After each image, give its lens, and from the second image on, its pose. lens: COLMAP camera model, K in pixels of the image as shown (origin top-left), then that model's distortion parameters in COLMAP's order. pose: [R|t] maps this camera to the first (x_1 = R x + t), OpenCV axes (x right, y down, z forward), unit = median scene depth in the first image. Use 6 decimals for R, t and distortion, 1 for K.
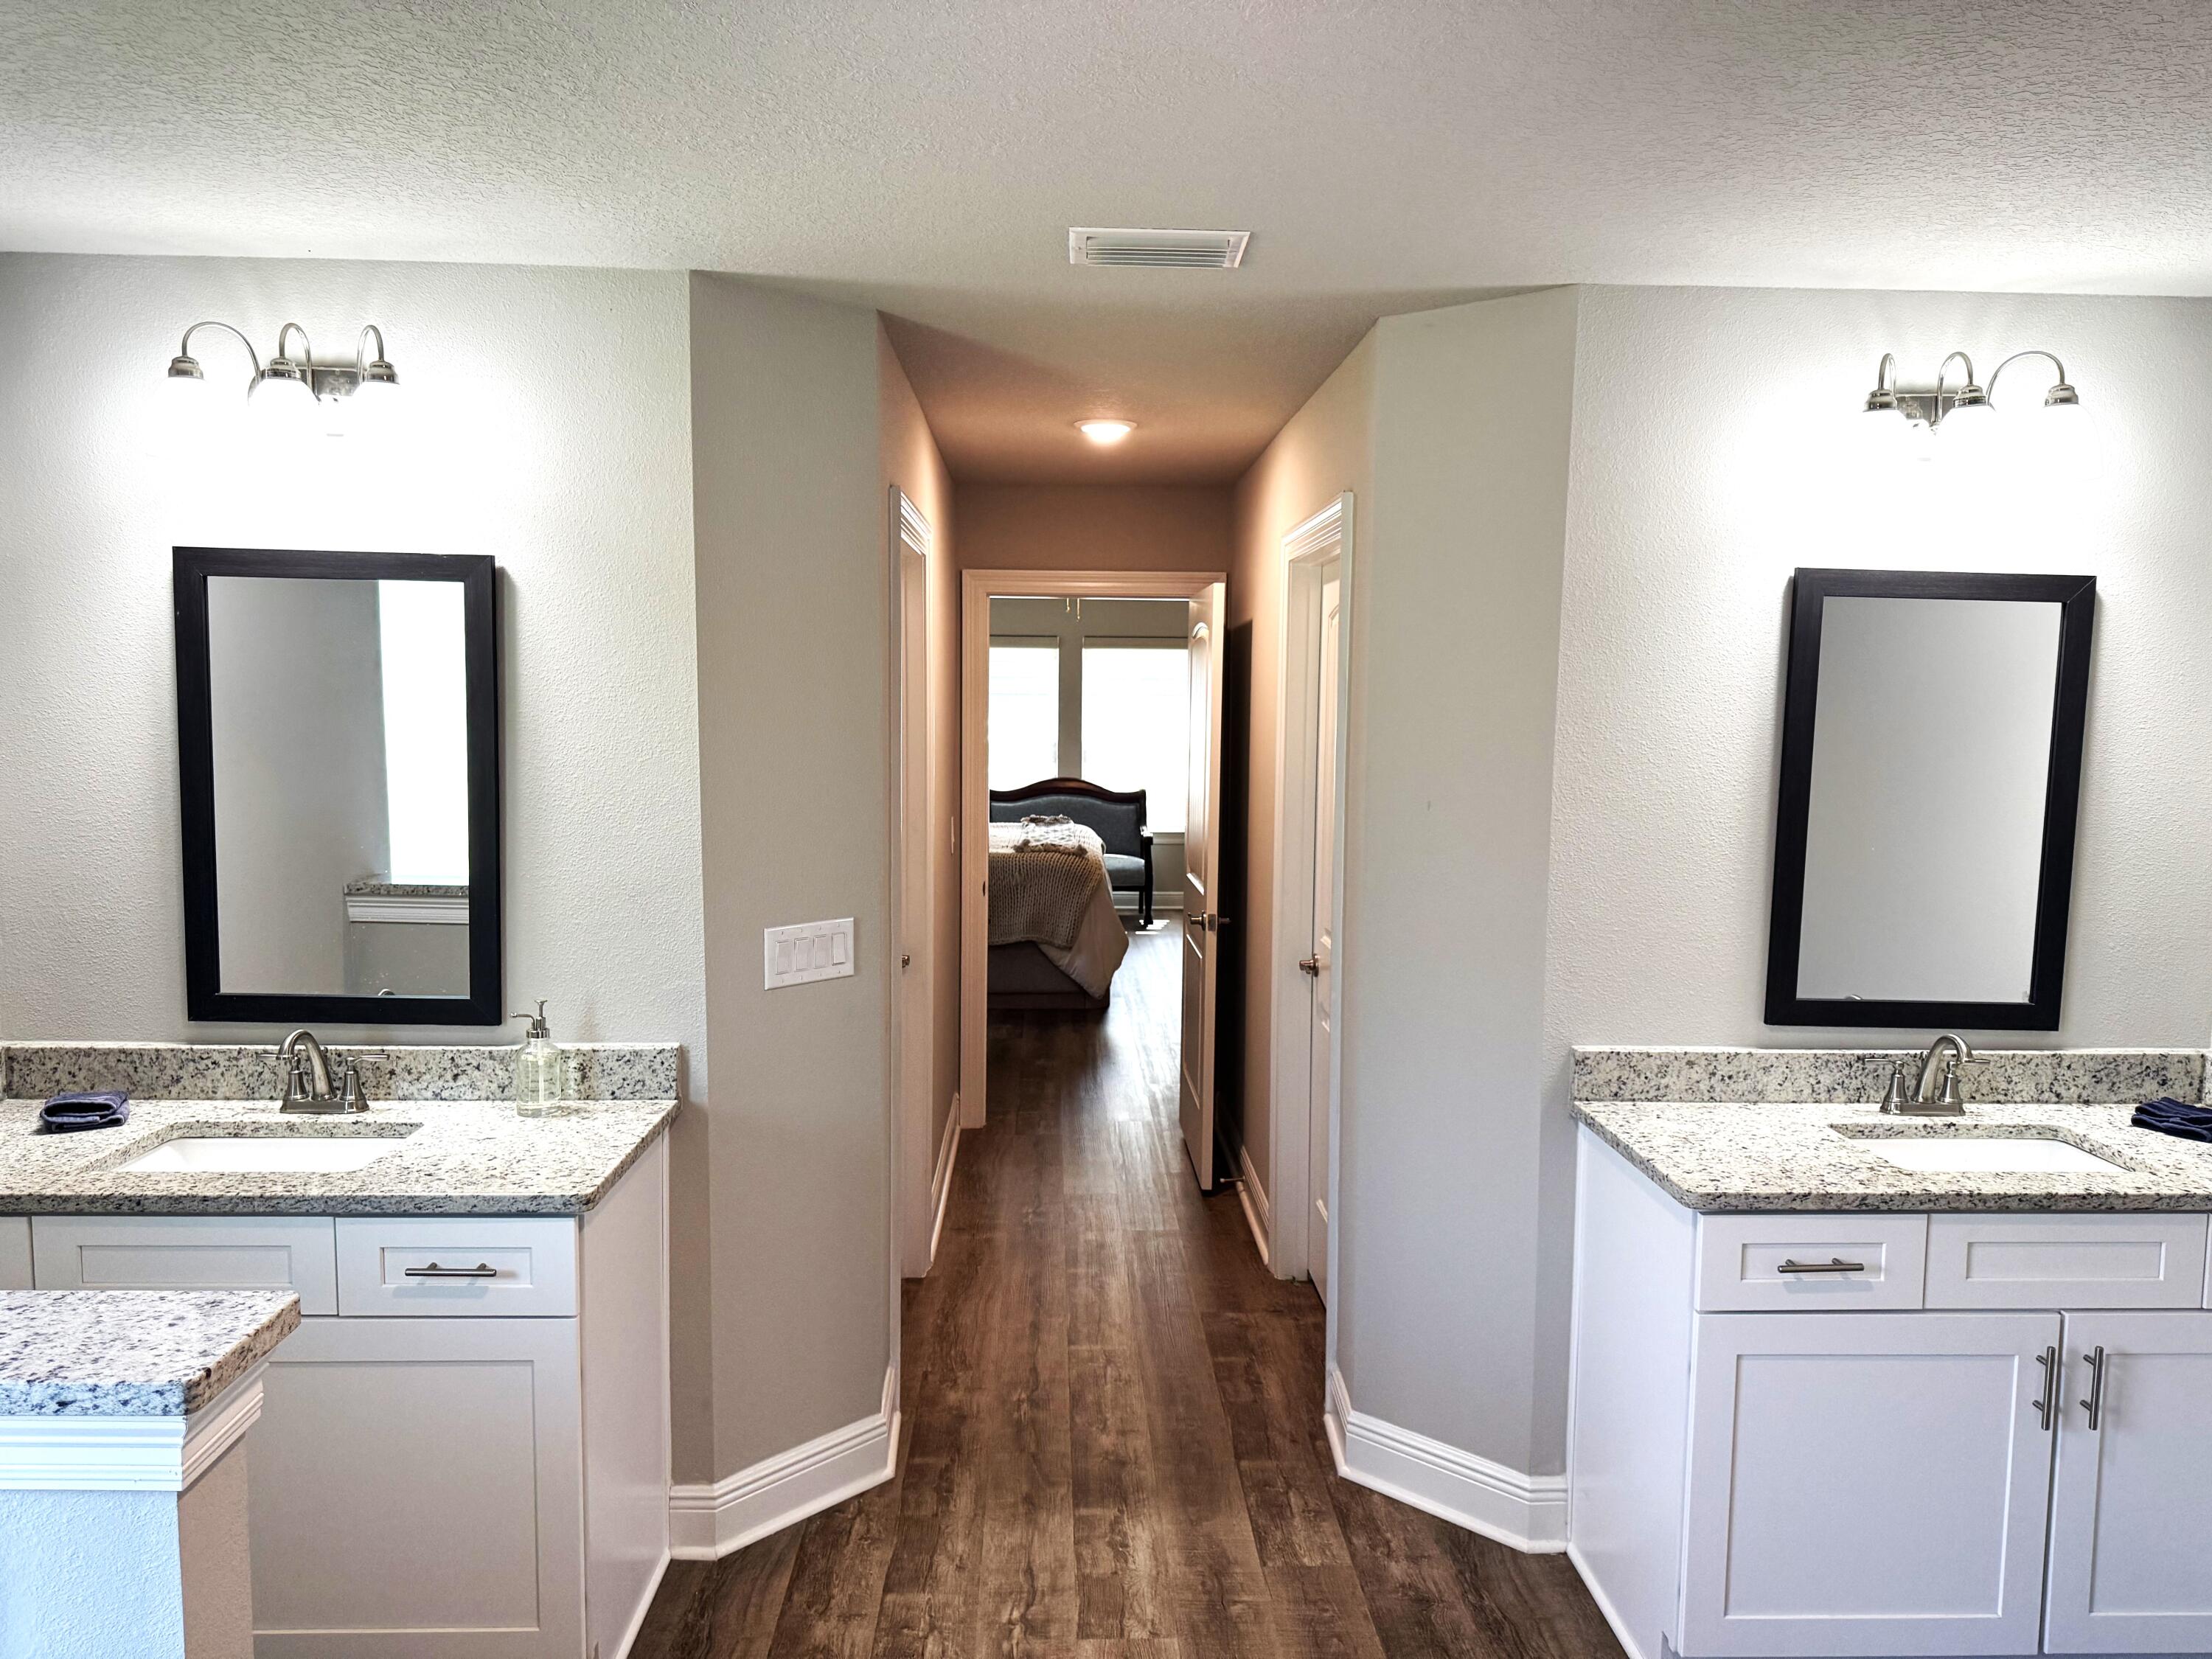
lens RADIAL K [[1560.1, 0, 1095.6], [0, 1560.1, 827.3], [0, 0, 1]] dist [0.040355, -0.029025]
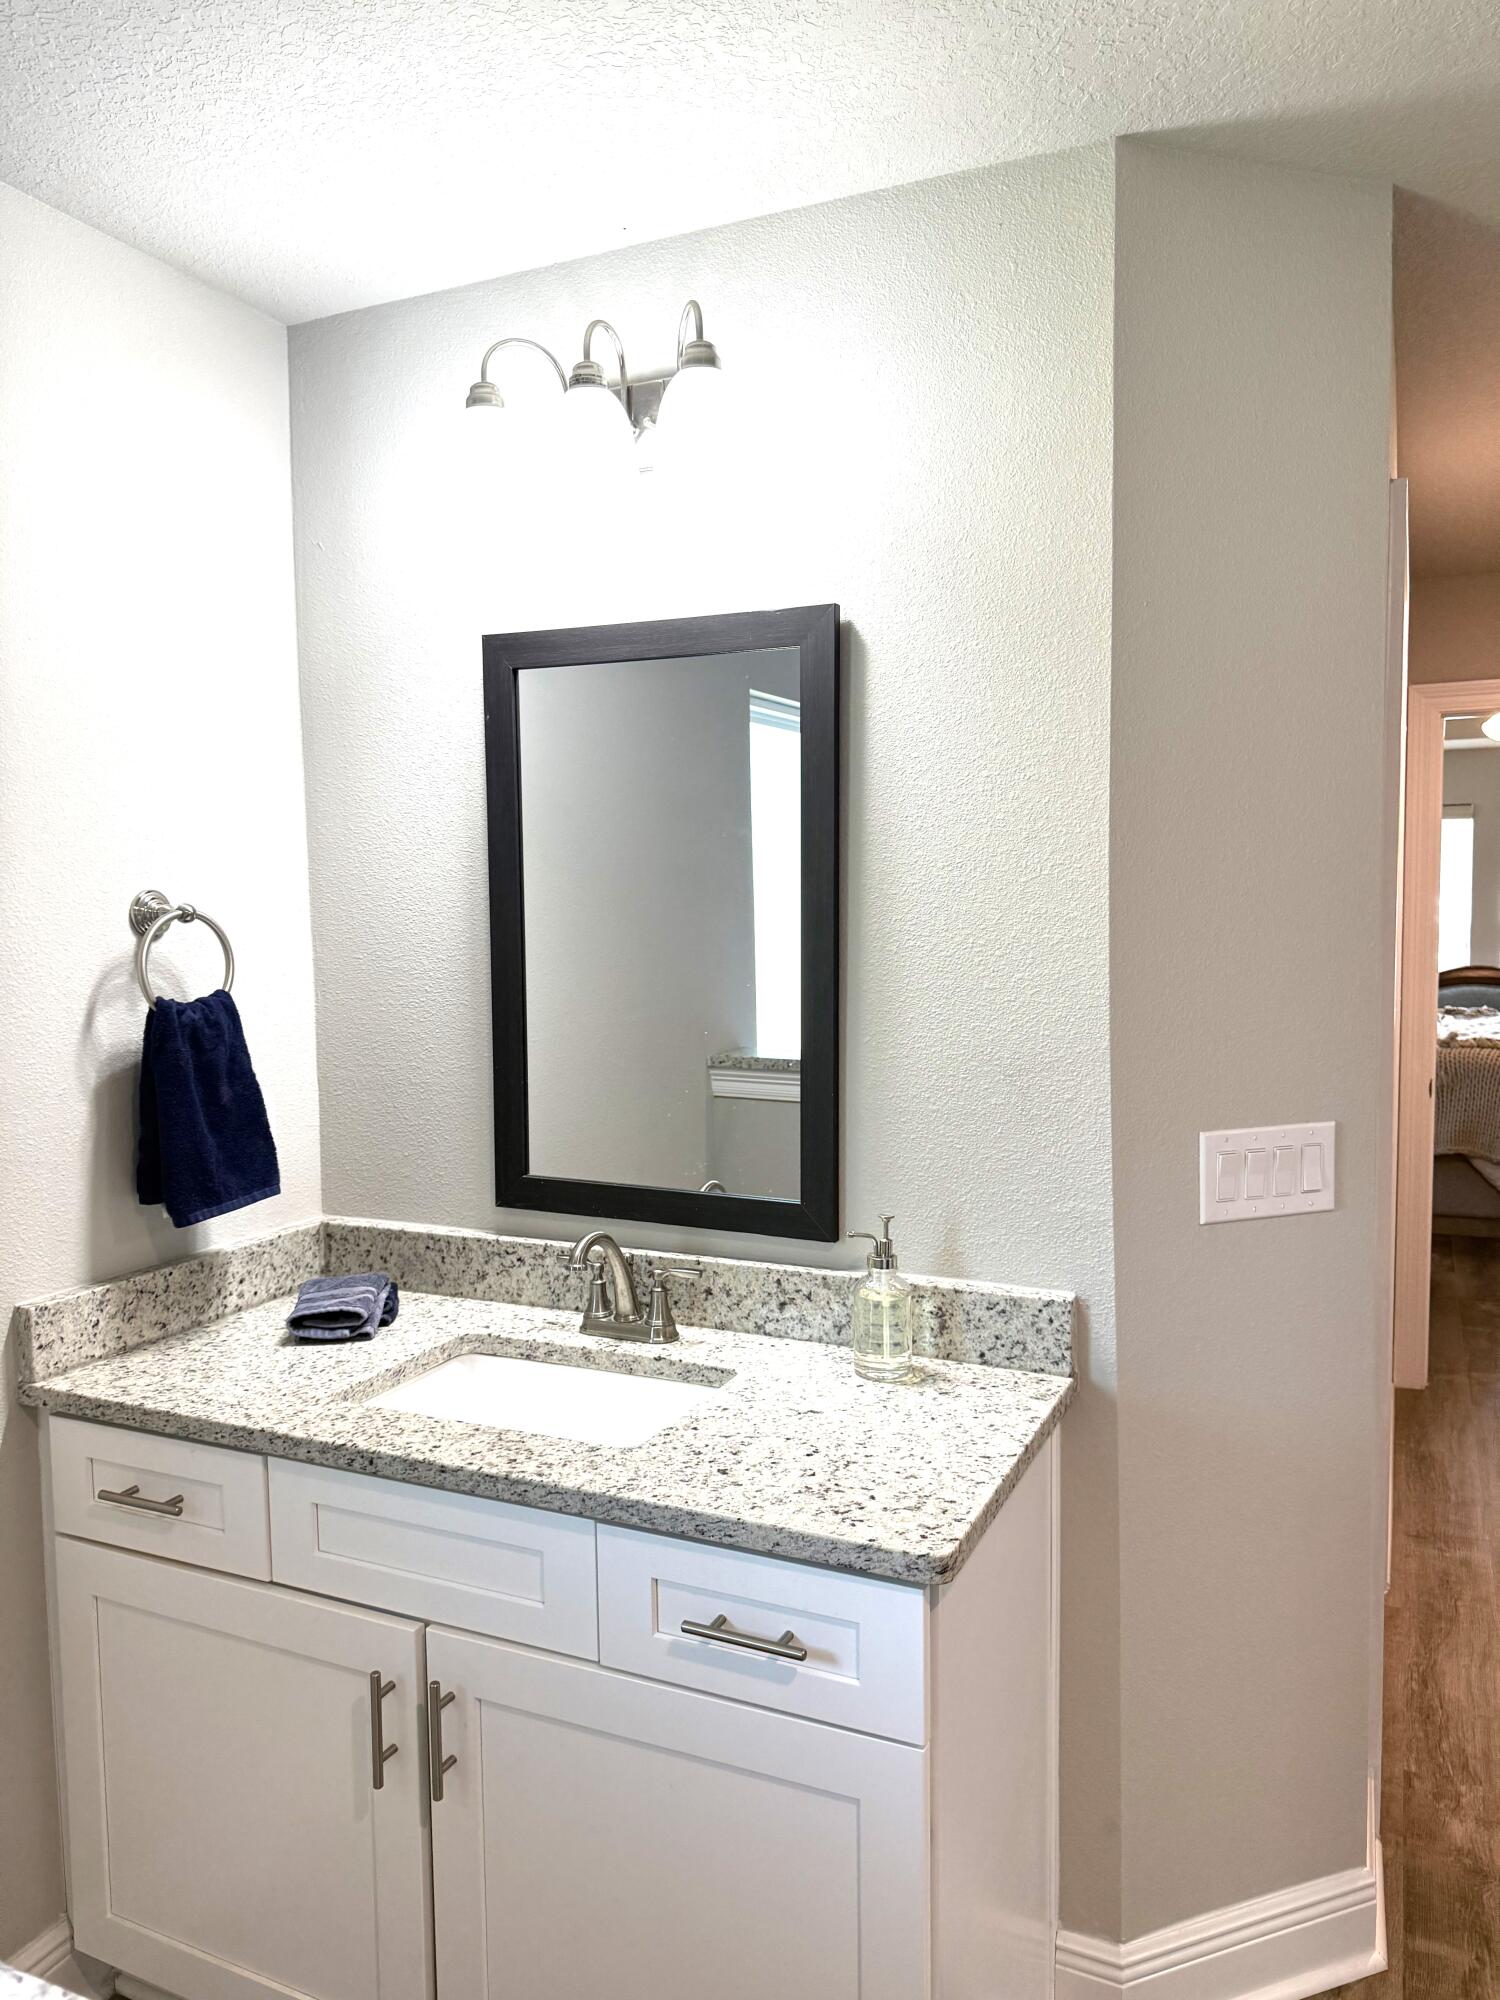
lens RADIAL K [[1410.6, 0, 746.7], [0, 1410.6, 1002.8], [0, 0, 1]] dist [0.040355, -0.029025]
pose [[0.895743, 0.010665, -0.444445, -0.123484], [-0.017845, 0.999769, -0.011974, 0.021172], [0.444214, 0.018656, 0.895726, 0.386713]]
